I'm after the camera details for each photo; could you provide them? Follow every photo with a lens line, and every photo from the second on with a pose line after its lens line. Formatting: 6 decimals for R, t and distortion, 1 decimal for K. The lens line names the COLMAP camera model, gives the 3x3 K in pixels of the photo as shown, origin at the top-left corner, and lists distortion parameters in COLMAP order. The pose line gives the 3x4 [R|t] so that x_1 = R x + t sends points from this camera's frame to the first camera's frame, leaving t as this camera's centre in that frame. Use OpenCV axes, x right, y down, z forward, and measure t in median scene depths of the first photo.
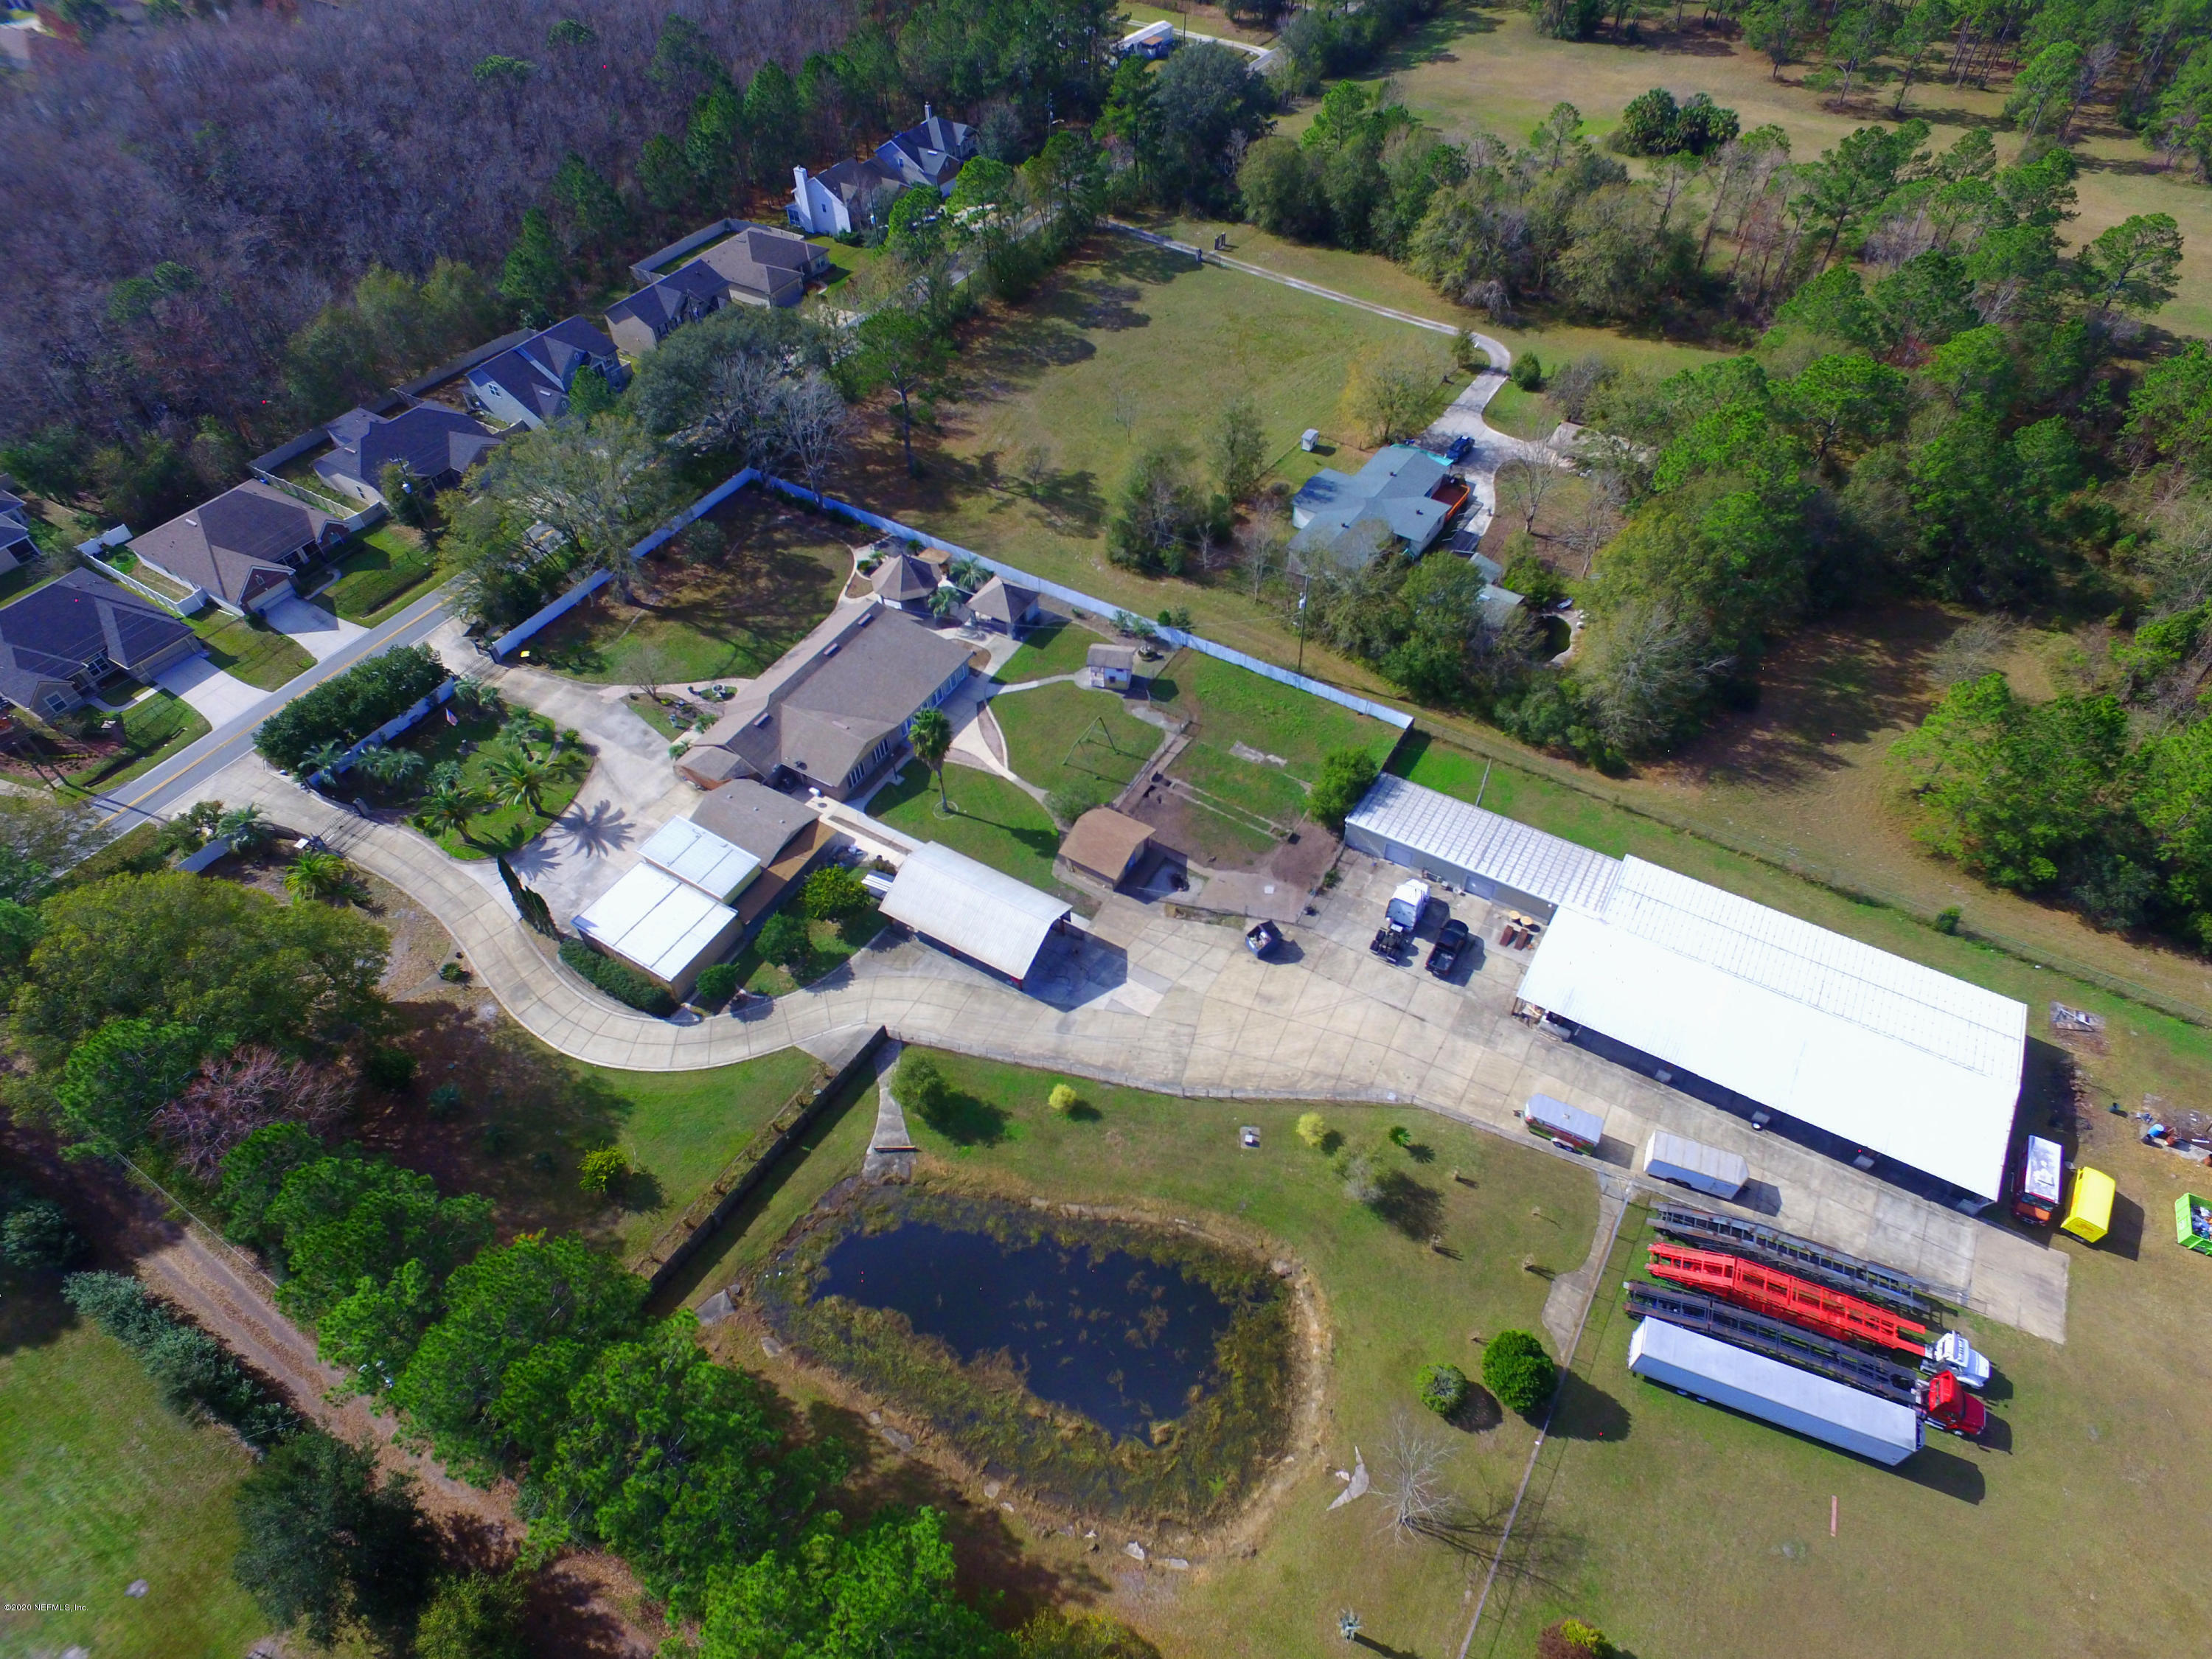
lens RADIAL K [[1276.6, 0, 1120.3], [0, 1276.6, 826.1], [0, 0, 1]] dist [-0.015111, 0.013803]
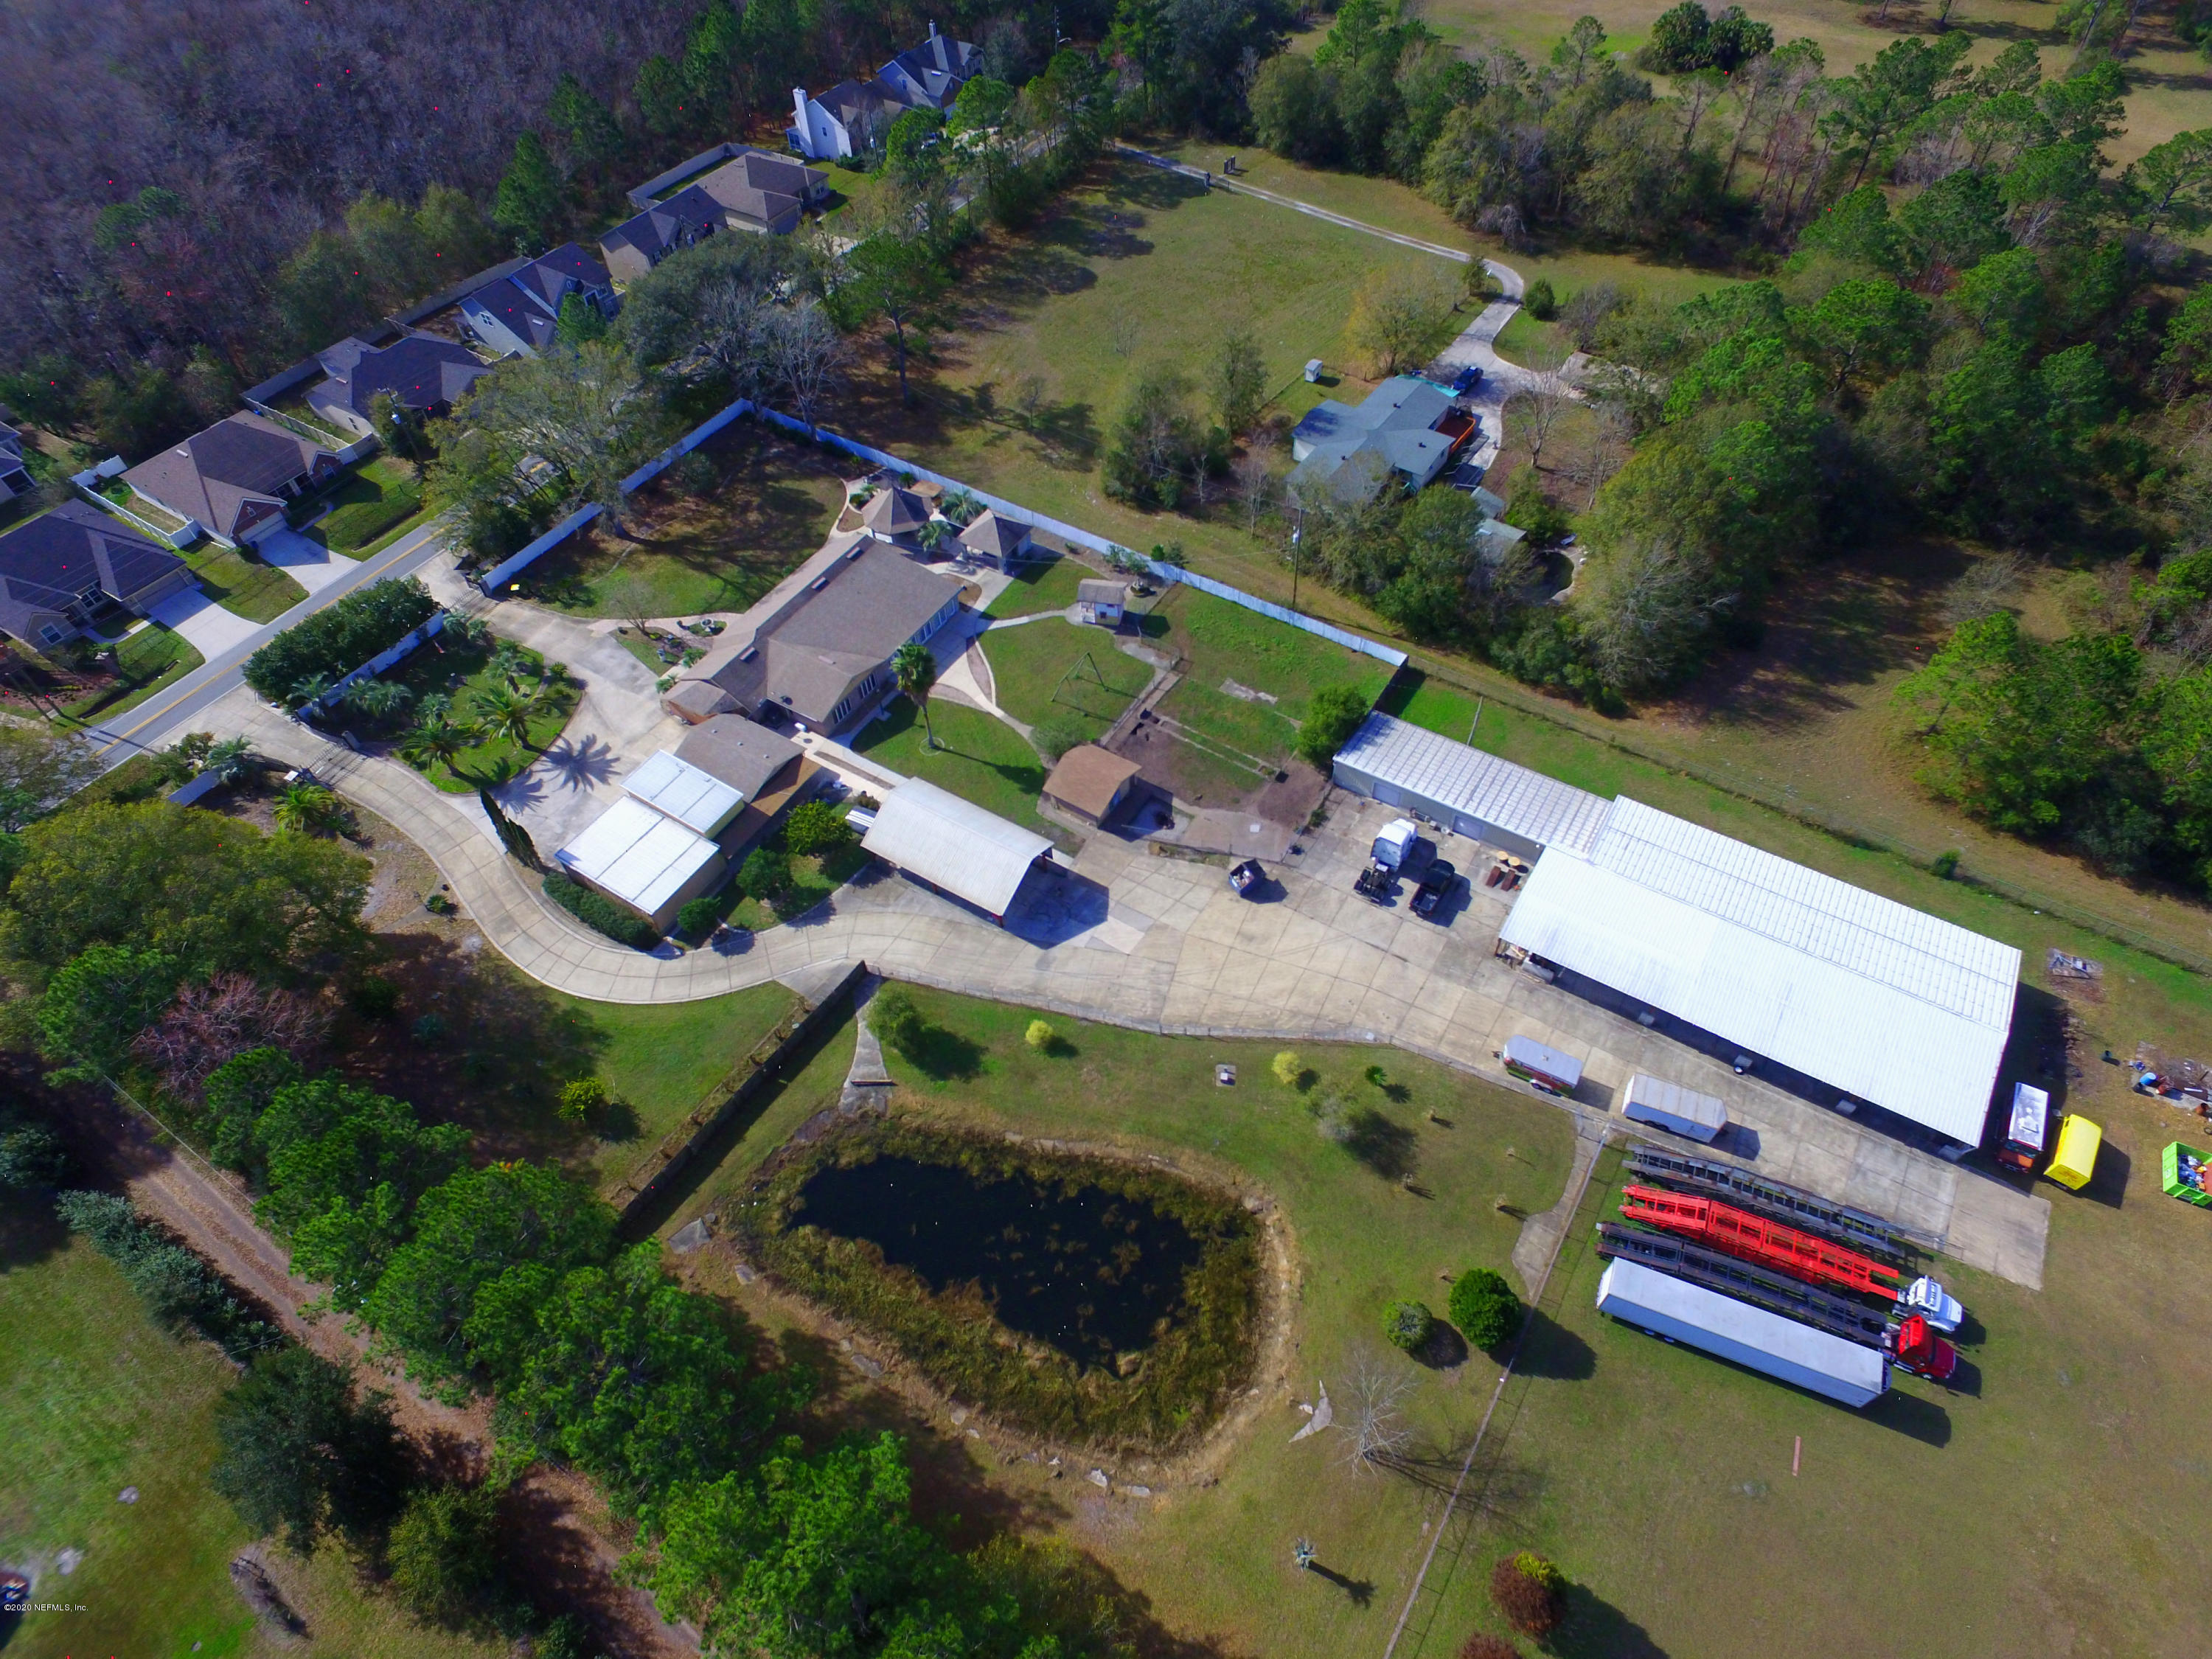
lens RADIAL K [[1276.6, 0, 1120.3], [0, 1276.6, 826.1], [0, 0, 1]] dist [-0.015111, 0.013803]
pose [[0.999779, 0.007396, -0.019656, 0.029221], [-0.006524, 0.999006, 0.044095, 0.004664], [0.019963, -0.043957, 0.998834, 0.008181]]
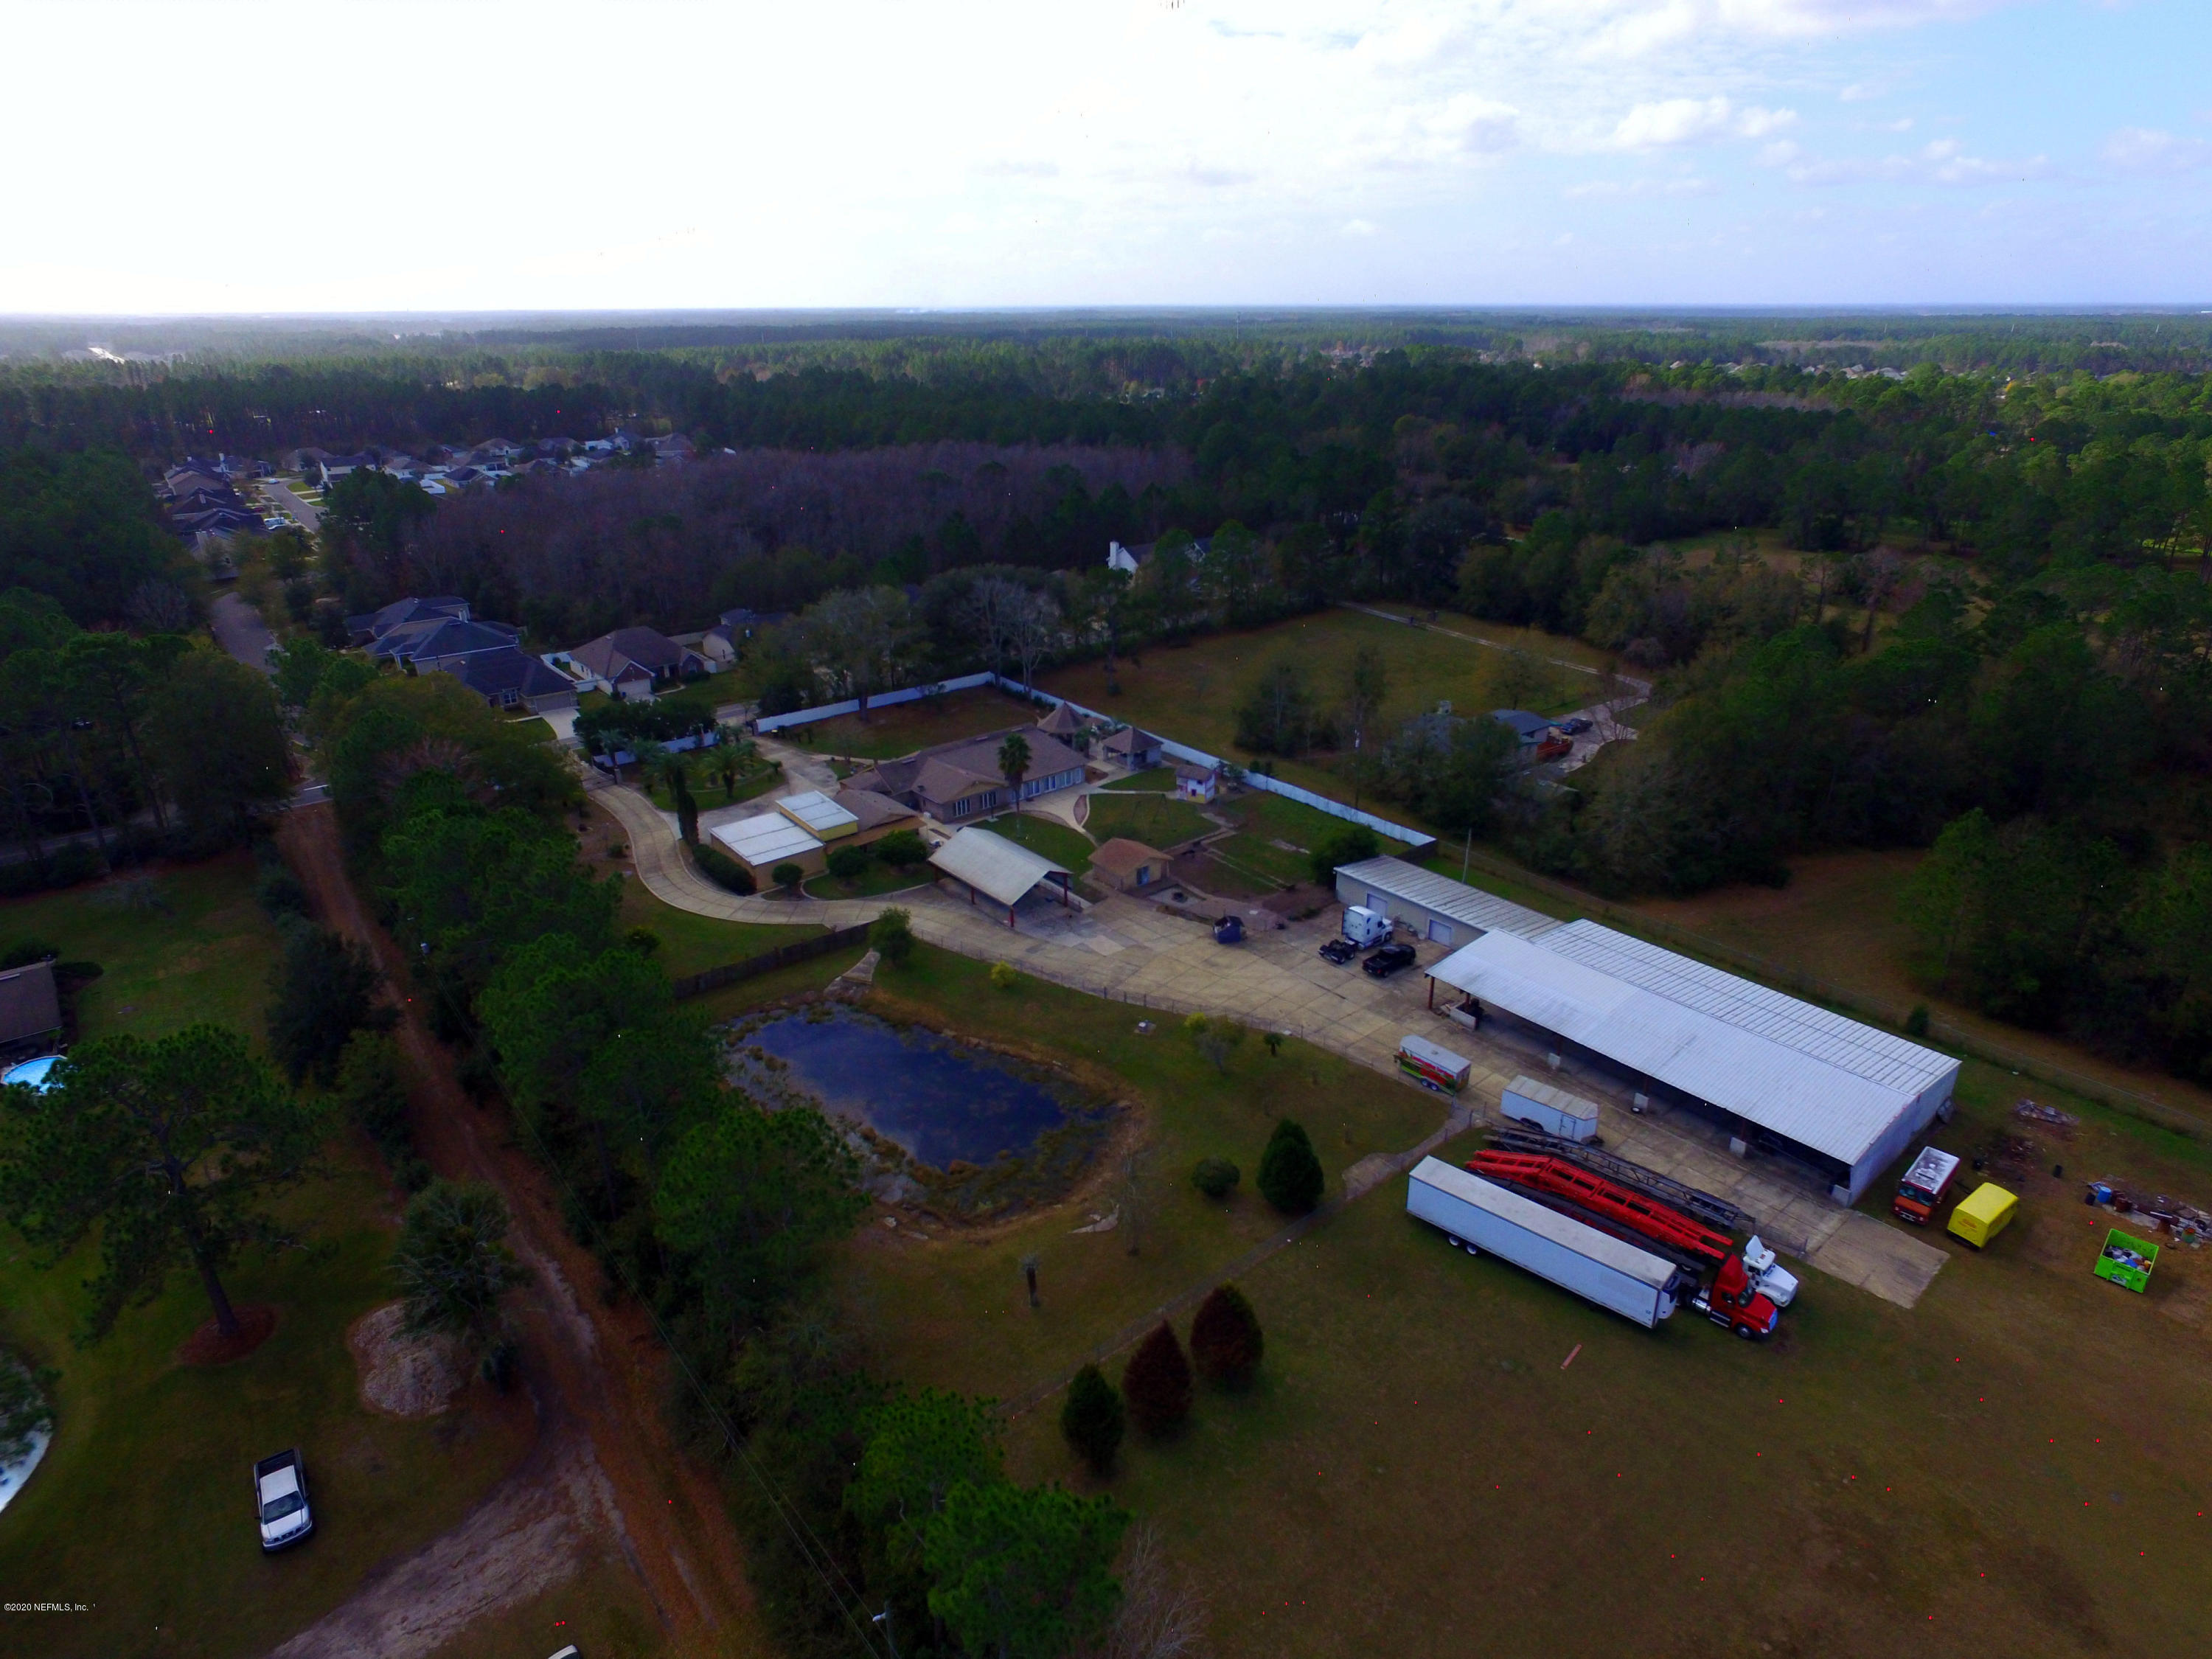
lens RADIAL K [[1276.6, 0, 1120.3], [0, 1276.6, 826.1], [0, 0, 1]] dist [-0.015111, 0.013803]
pose [[0.944502, 0.135223, -0.299383, 0.305103], [-0.249885, 0.887329, -0.387562, 0.410878], [0.213244, 0.440864, 0.871875, -0.033350]]
